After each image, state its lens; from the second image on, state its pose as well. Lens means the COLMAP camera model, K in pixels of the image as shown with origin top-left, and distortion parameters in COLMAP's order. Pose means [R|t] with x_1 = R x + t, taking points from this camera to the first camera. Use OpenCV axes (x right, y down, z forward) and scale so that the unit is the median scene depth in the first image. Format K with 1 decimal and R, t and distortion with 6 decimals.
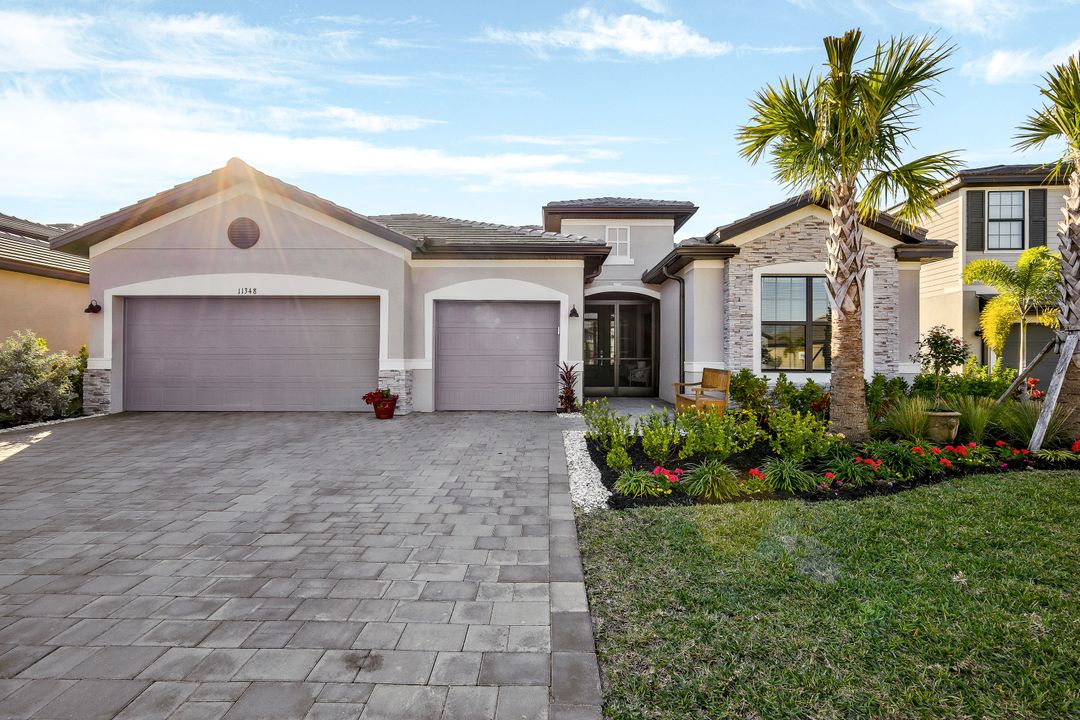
lens RADIAL K [[475.3, 0, 543.3], [0, 475.3, 359.3], [0, 0, 1]] dist [-0.002856, -0.000355]
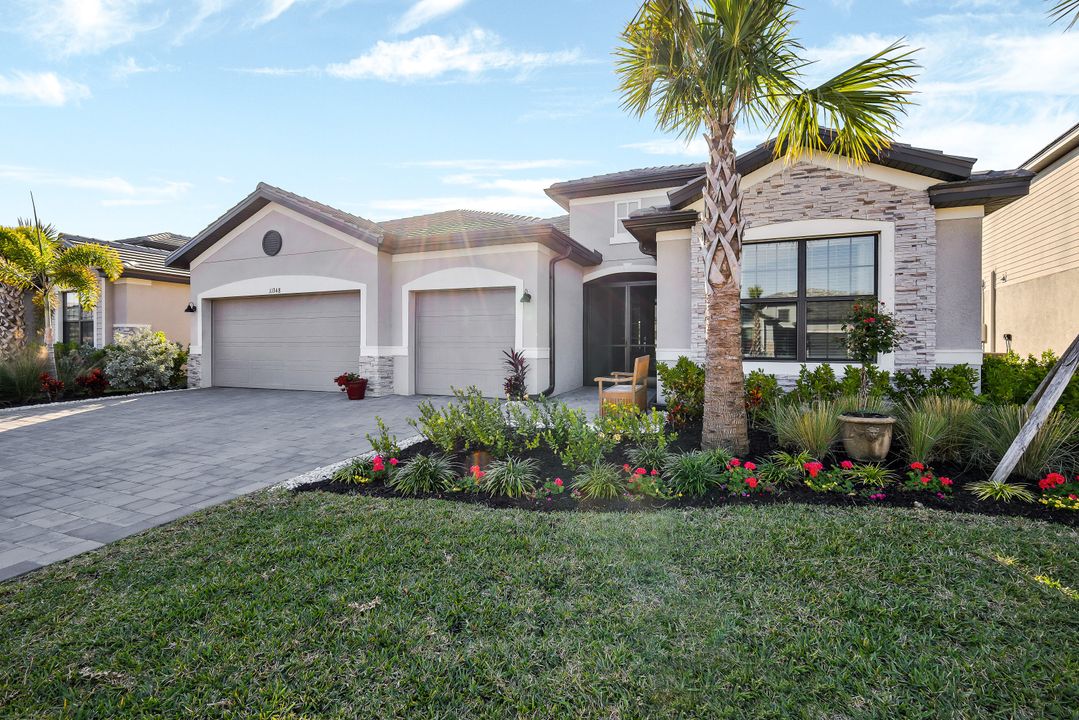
lens RADIAL K [[479.3, 0, 541.0], [0, 479.3, 351.0], [0, 0, 1]] dist [0.002245, 0.000764]
pose [[0.930067, 0.001371, -0.367389, 0.460196], [0.001484, 0.999971, 0.007487, 0.002908], [0.367388, -0.007508, 0.930037, 0.103919]]
